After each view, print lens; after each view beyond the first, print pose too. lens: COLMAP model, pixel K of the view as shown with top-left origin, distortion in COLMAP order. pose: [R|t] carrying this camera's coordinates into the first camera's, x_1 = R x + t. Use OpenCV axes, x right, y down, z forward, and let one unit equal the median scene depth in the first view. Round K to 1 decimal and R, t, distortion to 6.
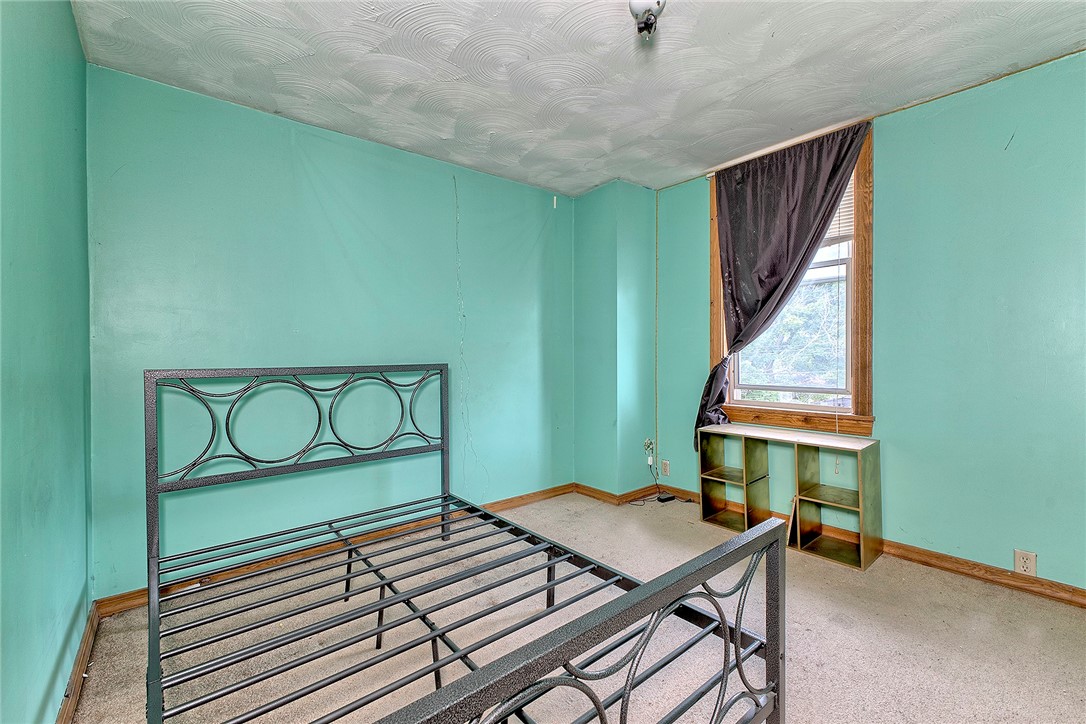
lens RADIAL K [[465.0, 0, 546.1], [0, 465.0, 361.5], [0, 0, 1]] dist [0.002917, -0.000875]
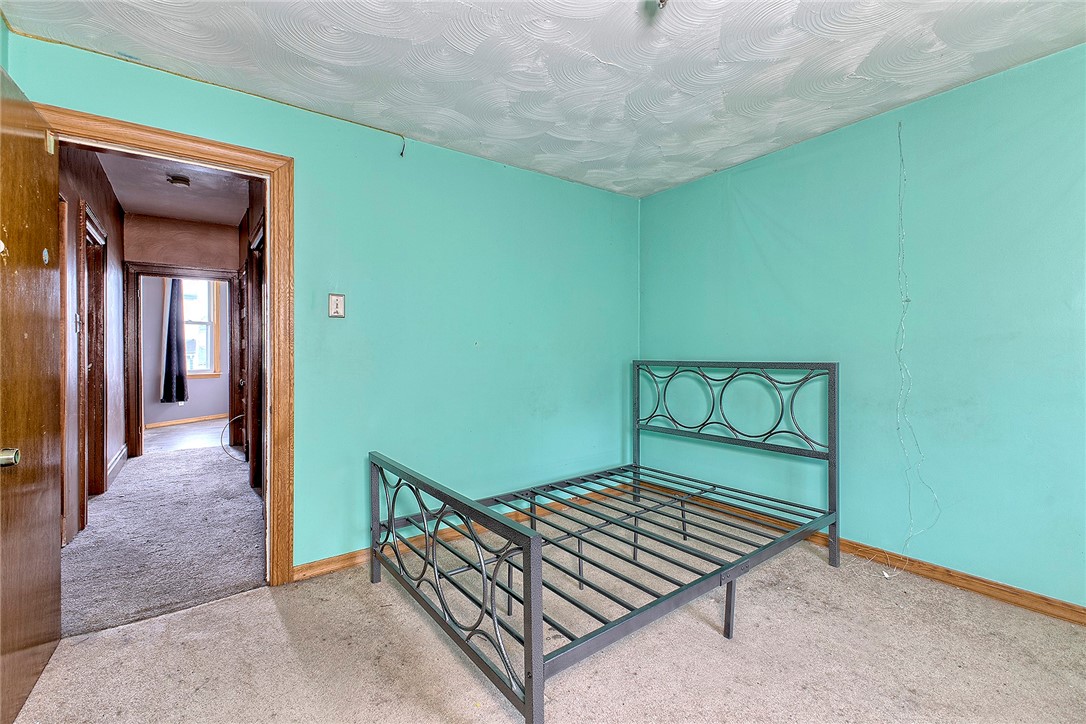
lens RADIAL K [[465.0, 0, 545.4], [0, 465.0, 353.9], [0, 0, 1]] dist [0.002917, -0.000875]
pose [[-0.034762, 0.014978, -0.999283, 0.723480], [-0.006172, 0.999865, 0.015202, -0.024054], [0.999377, 0.006696, -0.034664, 0.525617]]
